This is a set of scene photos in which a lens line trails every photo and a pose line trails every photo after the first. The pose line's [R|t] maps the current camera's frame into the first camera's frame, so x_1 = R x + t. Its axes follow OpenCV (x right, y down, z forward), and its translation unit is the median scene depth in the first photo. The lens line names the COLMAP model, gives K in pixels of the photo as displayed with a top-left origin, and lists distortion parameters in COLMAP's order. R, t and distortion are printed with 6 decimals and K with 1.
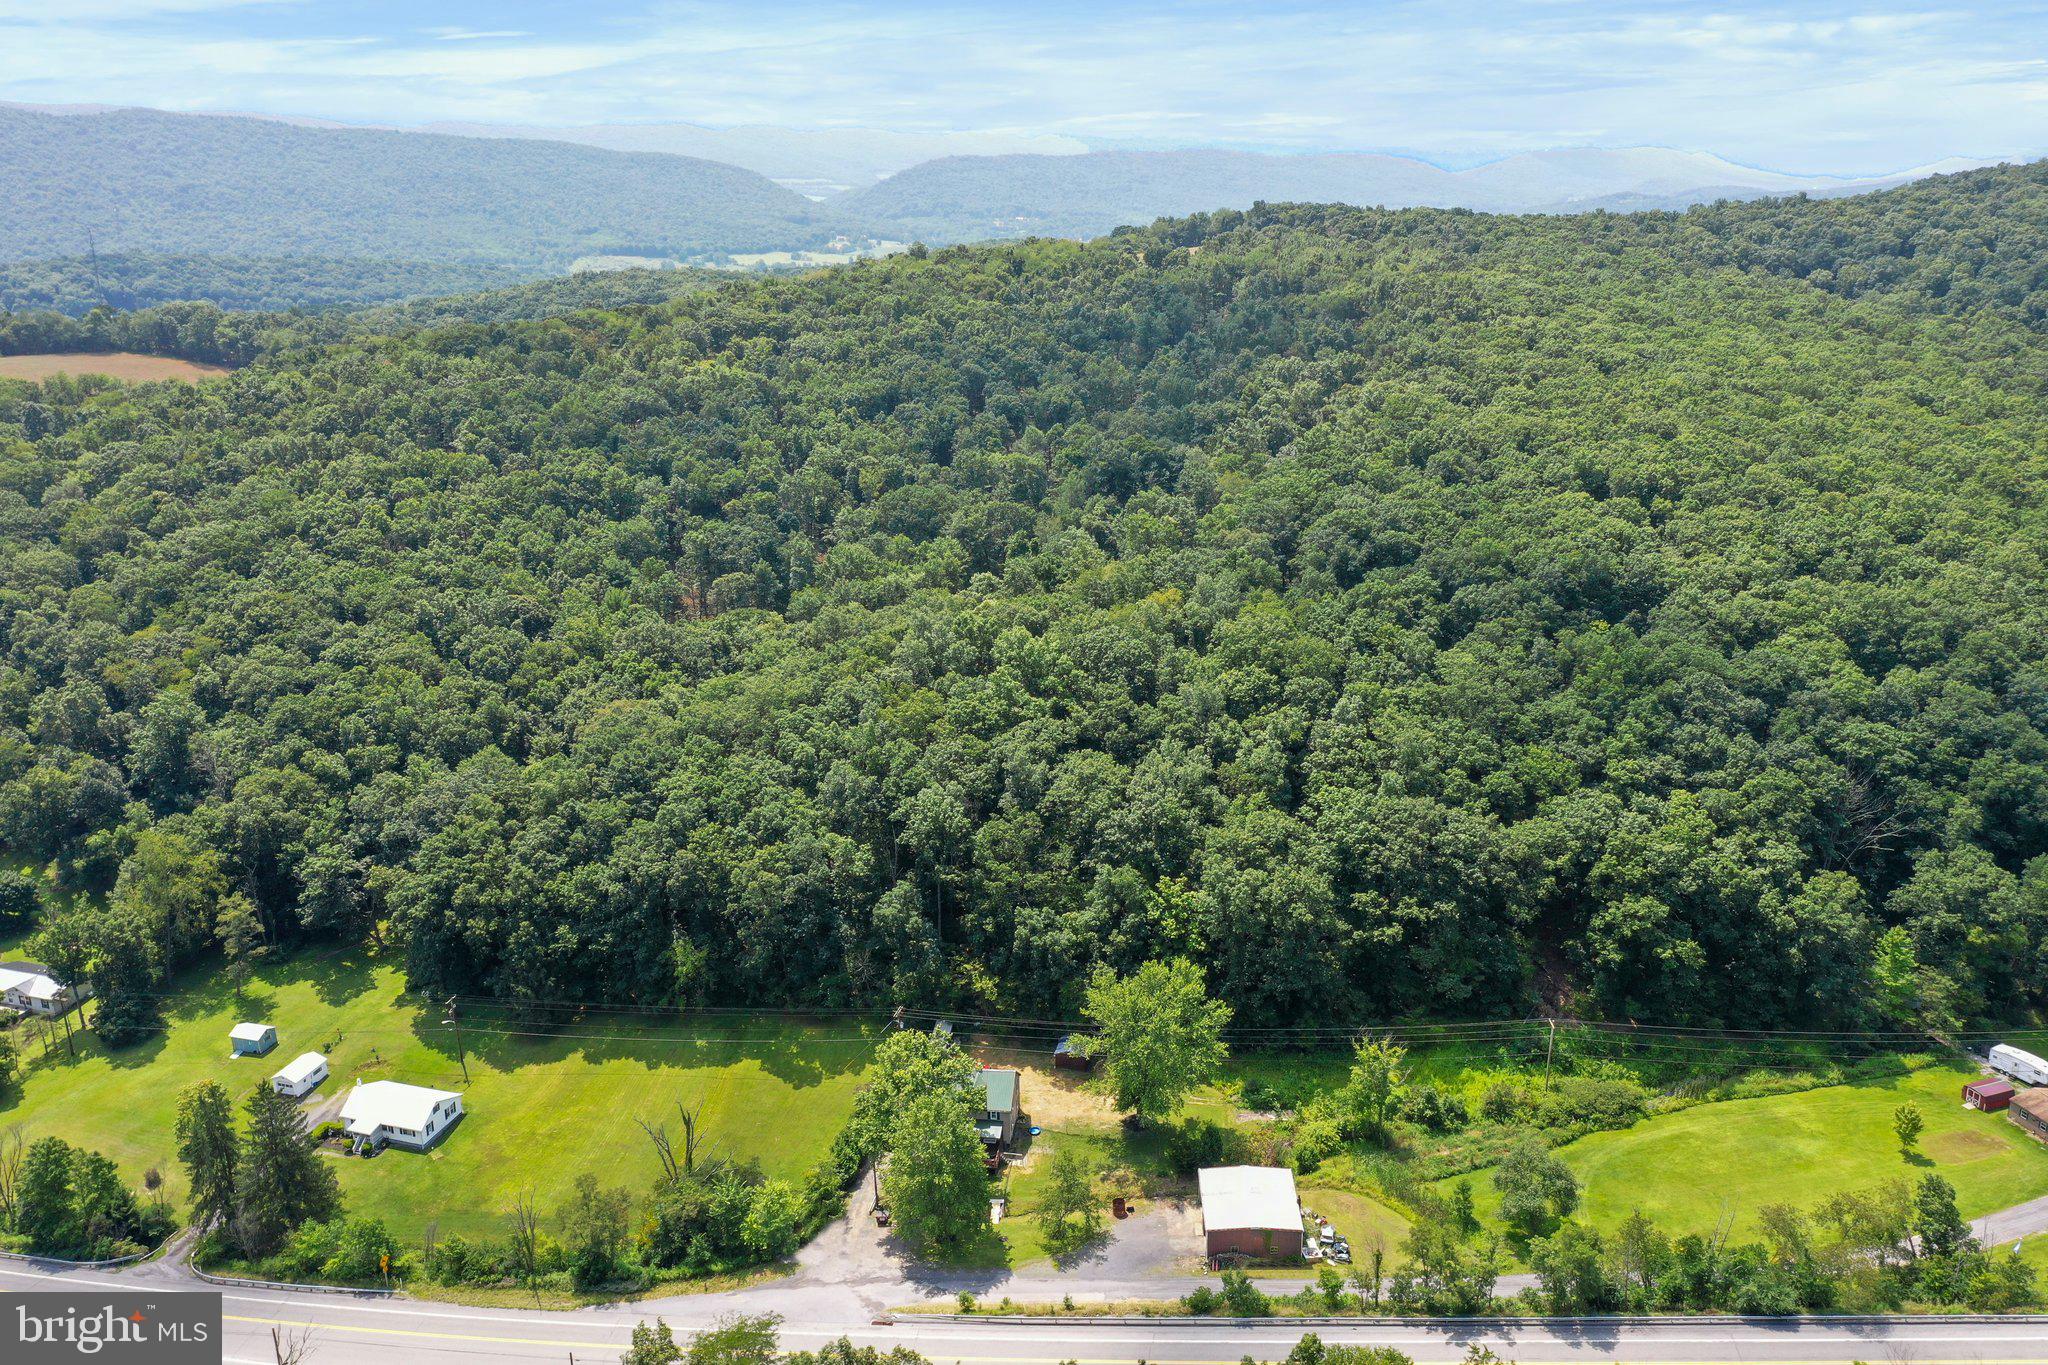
lens RADIAL K [[1654.7, 0, 1031.1], [0, 1654.7, 683.5], [0, 0, 1]] dist [0.010699, 0.005087]
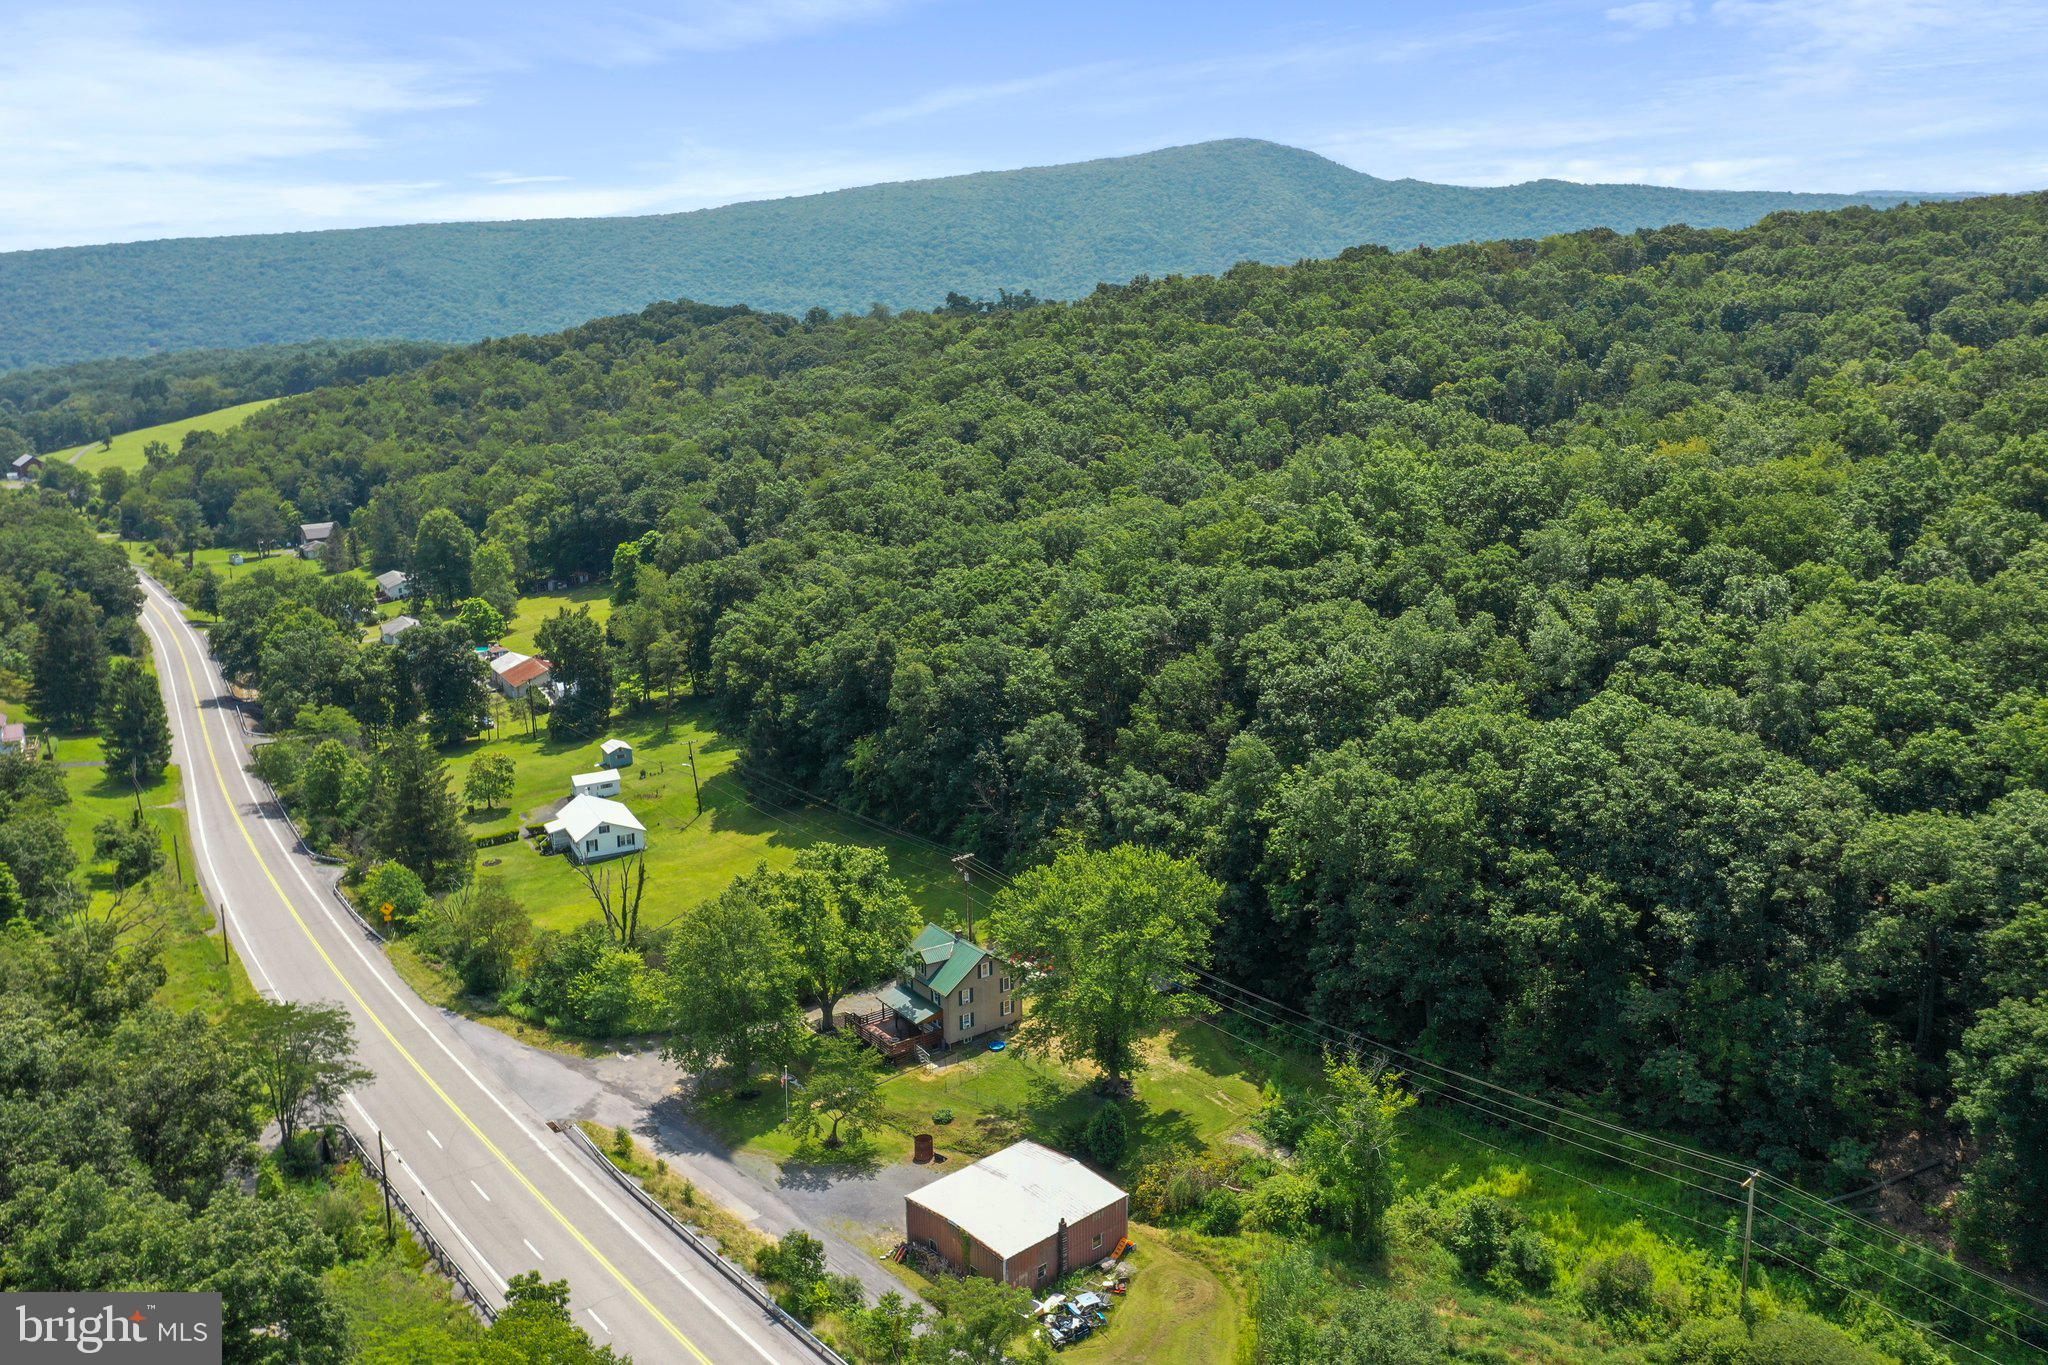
lens RADIAL K [[1654.7, 0, 1031.1], [0, 1654.7, 683.5], [0, 0, 1]] dist [0.010699, 0.005087]
pose [[0.685584, 0.169553, -0.707974, 0.478845], [-0.207775, 0.977622, 0.032927, 0.086997], [0.697714, 0.124526, 0.705471, 0.469638]]
